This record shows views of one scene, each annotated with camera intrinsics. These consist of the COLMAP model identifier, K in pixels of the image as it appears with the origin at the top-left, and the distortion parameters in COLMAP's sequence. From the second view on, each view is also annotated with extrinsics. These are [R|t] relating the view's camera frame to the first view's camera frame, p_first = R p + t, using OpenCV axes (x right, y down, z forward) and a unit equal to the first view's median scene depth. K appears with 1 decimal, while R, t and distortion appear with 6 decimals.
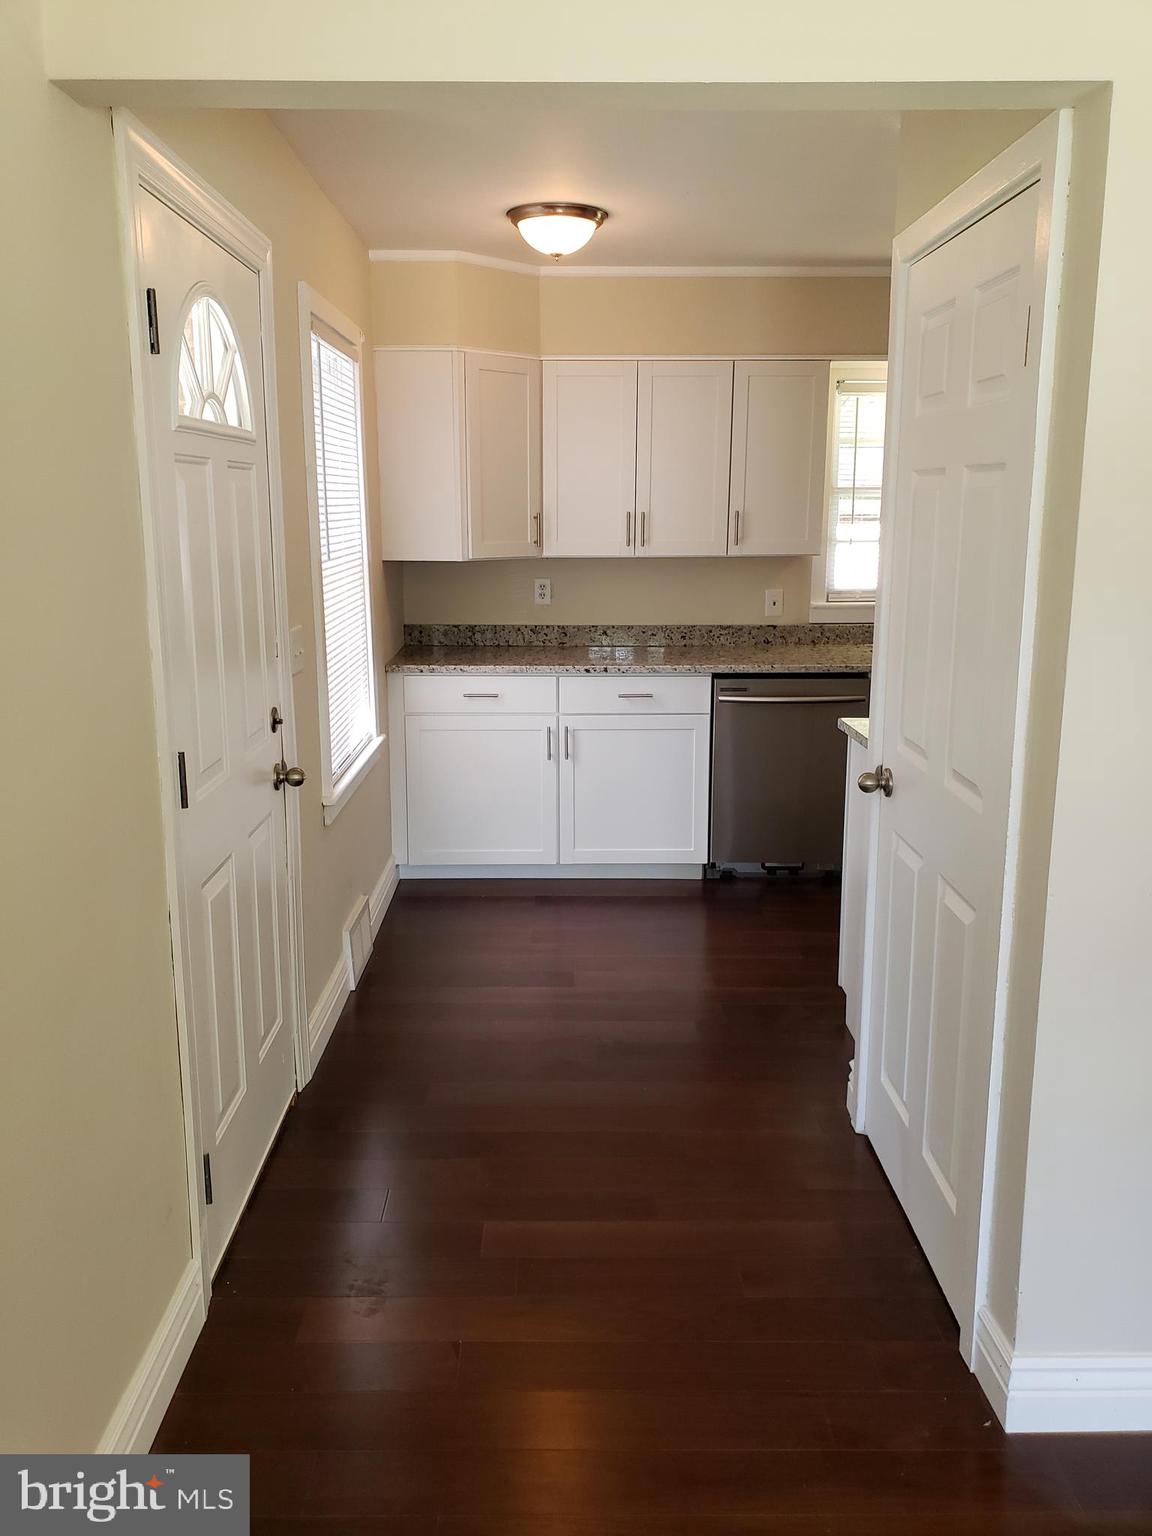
lens RADIAL K [[1198.4, 0, 589.3], [0, 1198.4, 741.4], [0, 0, 1]] dist [0.083446, -0.066195]
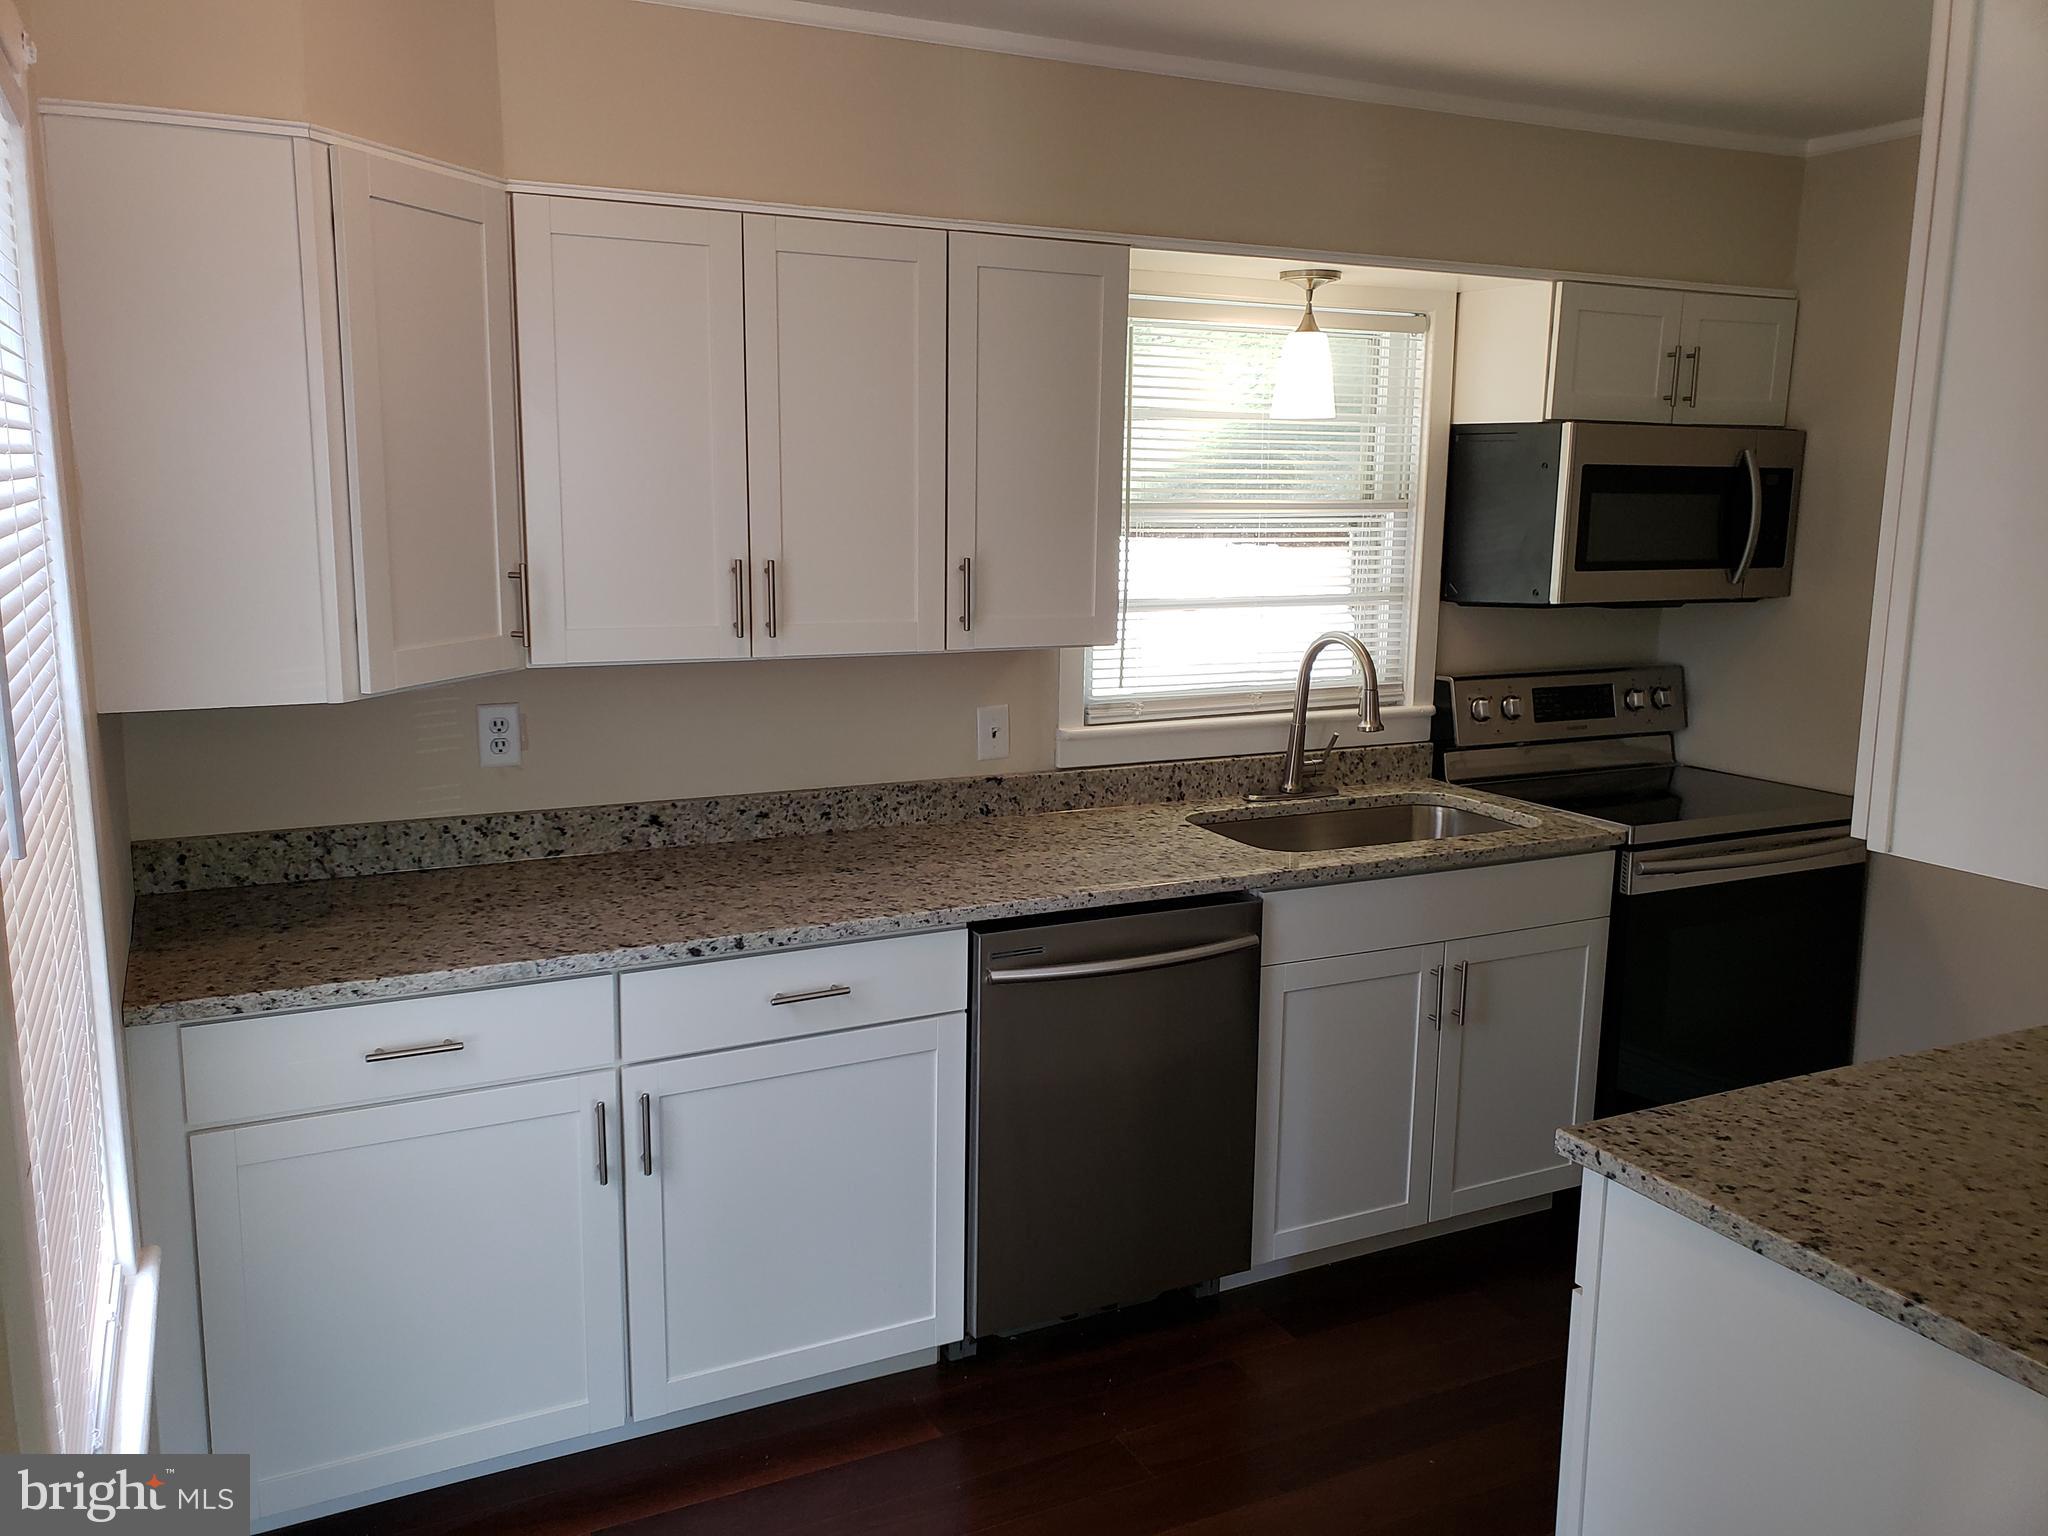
lens RADIAL K [[1597.8, 0, 1024.7], [0, 1597.8, 754.6], [0, 0, 1]] dist [0.083446, -0.066195]
pose [[0.905538, -0.061098, 0.419842, -0.118838], [0.070223, 0.997511, -0.006295, -0.108829], [-0.418412, 0.035183, 0.907575, 0.431007]]
